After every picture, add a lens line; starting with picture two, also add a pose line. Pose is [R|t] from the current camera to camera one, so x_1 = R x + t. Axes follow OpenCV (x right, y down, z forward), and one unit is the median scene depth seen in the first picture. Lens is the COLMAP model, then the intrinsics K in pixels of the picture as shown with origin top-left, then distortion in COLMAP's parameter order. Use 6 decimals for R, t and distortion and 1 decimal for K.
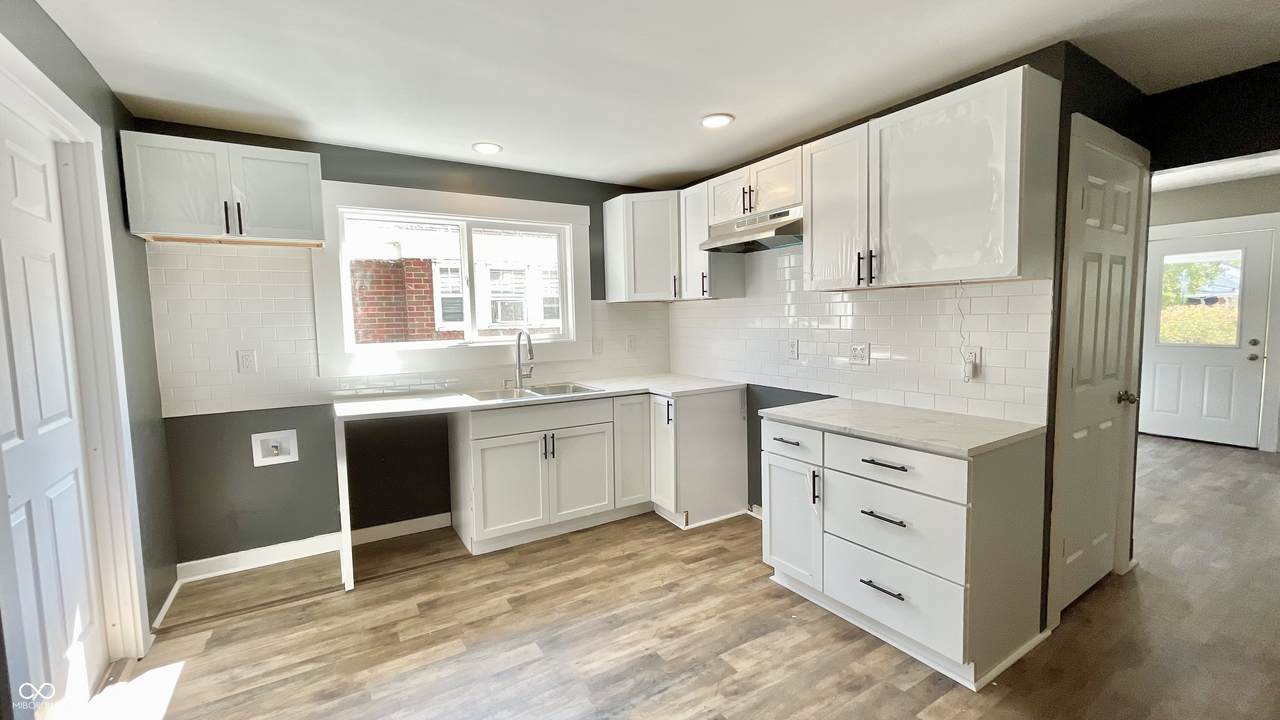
lens RADIAL K [[519.1, 0, 636.7], [0, 519.1, 357.0], [0, 0, 1]] dist [-0.001611, -0.000068]
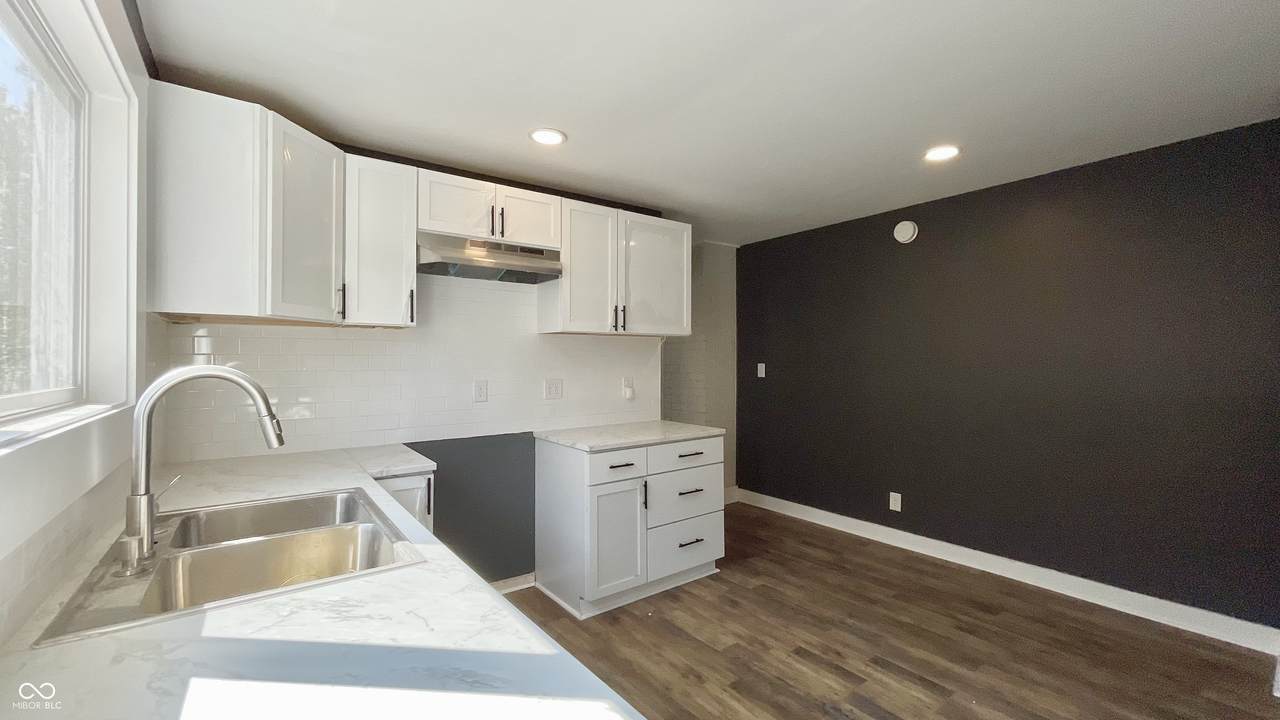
lens RADIAL K [[519.1, 0, 636.6], [0, 519.1, 360.2], [0, 0, 1]] dist [-0.001611, -0.000068]
pose [[-0.072729, 0.023959, 0.997064, -0.908592], [0.084700, 0.996248, -0.017761, -0.042572], [-0.993749, 0.083160, -0.074486, 1.141213]]
